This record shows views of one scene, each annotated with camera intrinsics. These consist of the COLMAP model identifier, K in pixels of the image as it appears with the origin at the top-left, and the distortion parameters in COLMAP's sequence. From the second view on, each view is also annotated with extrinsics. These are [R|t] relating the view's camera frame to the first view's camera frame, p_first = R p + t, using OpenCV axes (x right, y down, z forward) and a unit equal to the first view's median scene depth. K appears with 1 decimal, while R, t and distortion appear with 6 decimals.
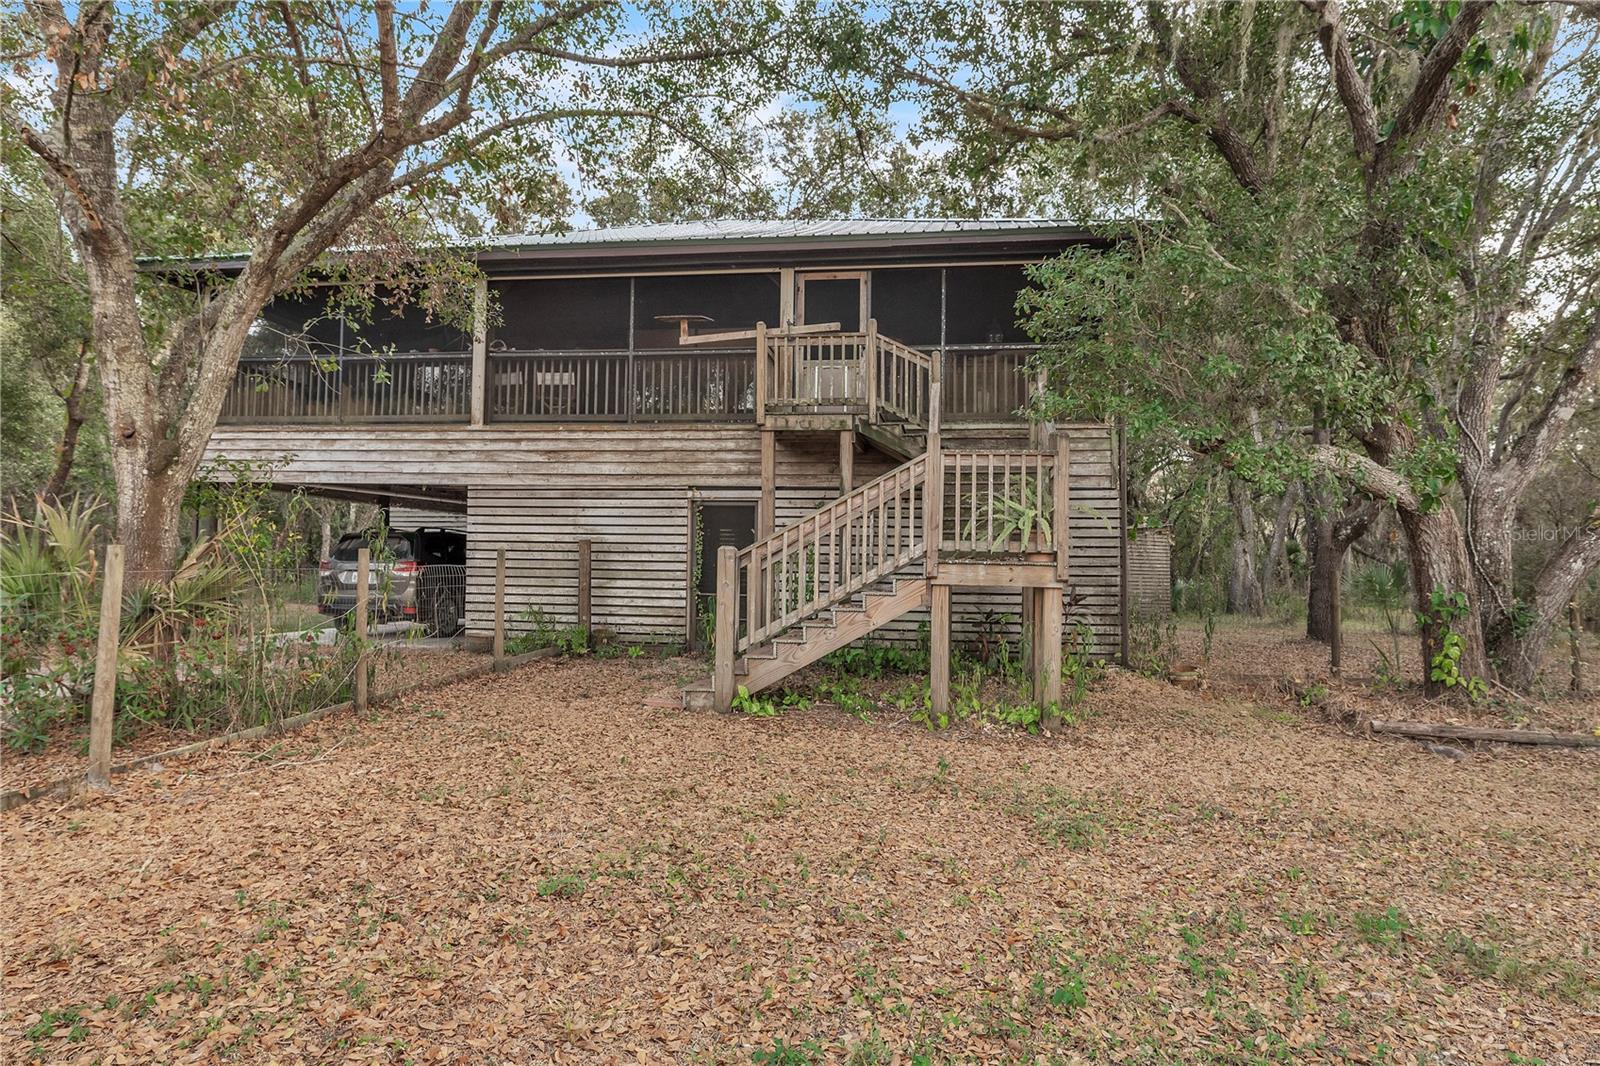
lens RADIAL K [[974.6, 0, 799.1], [0, 974.6, 520.8], [0, 0, 1]] dist [-0.002386, -0.000001]
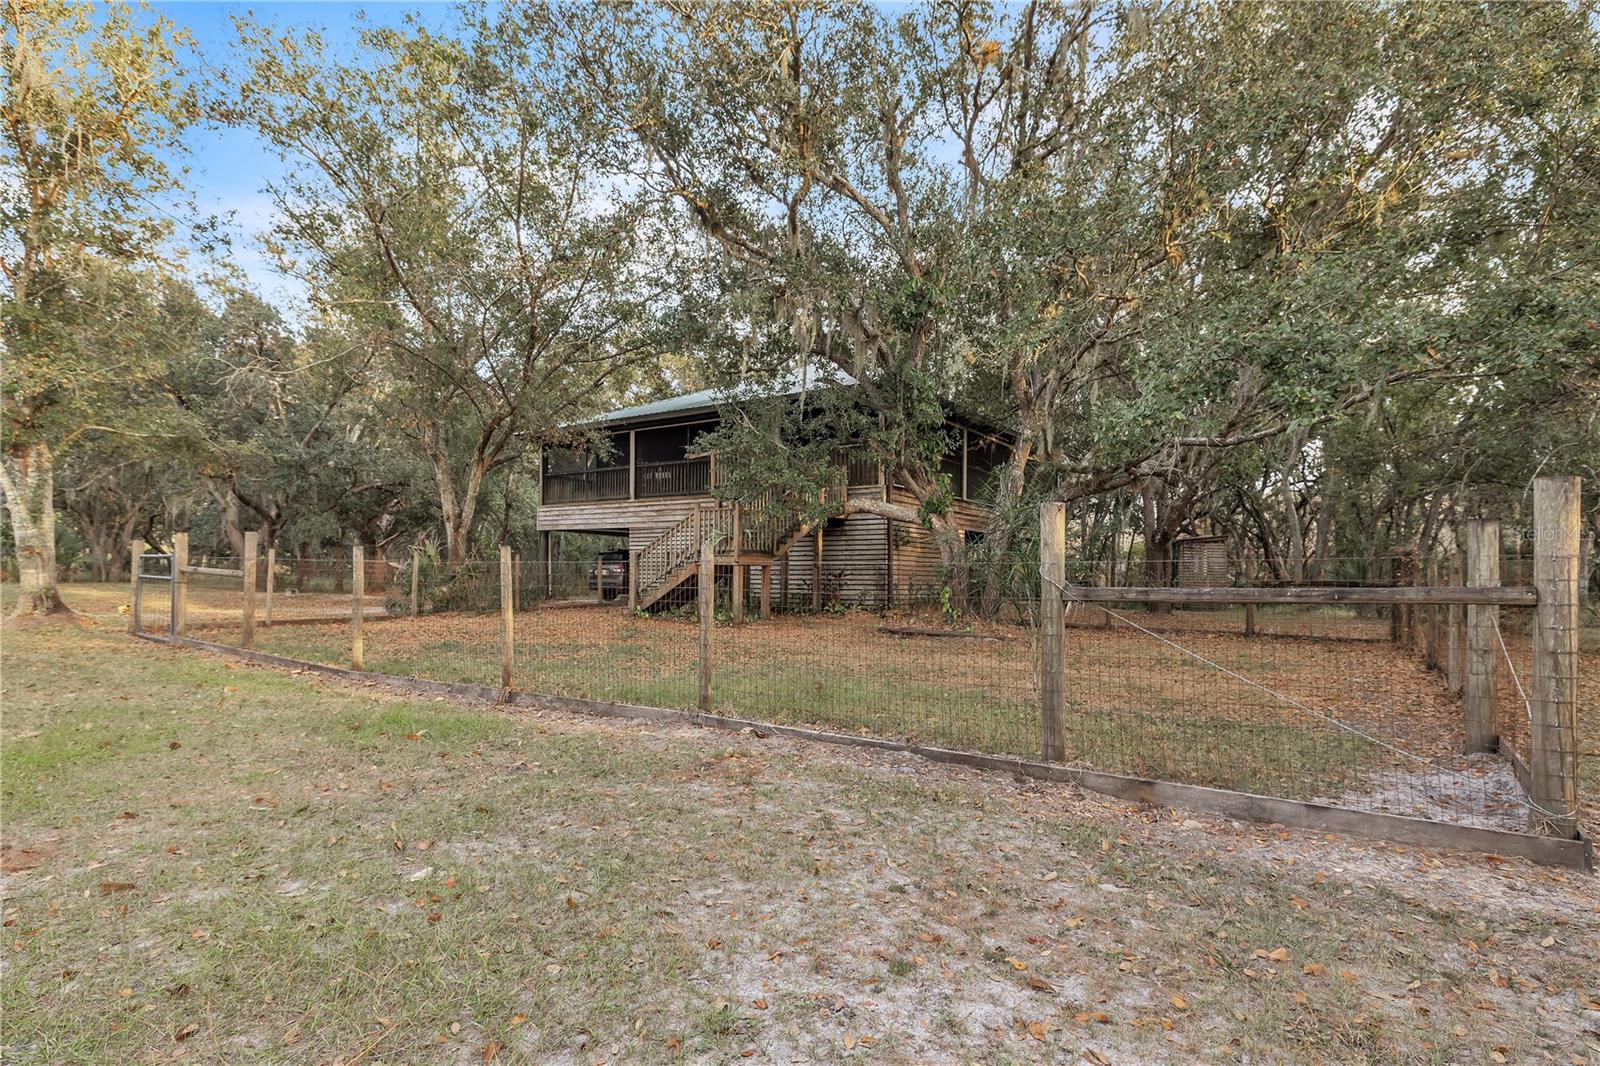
lens RADIAL K [[822.9, 0, 801.0], [0, 822.9, 547.4], [0, 0, 1]] dist [-0.000219, 0.000215]
pose [[0.902458, -0.022577, -0.430187, 0.822687], [0.023752, 0.999714, -0.002640, 0.021690], [0.430123, -0.007836, 0.902736, -0.498147]]
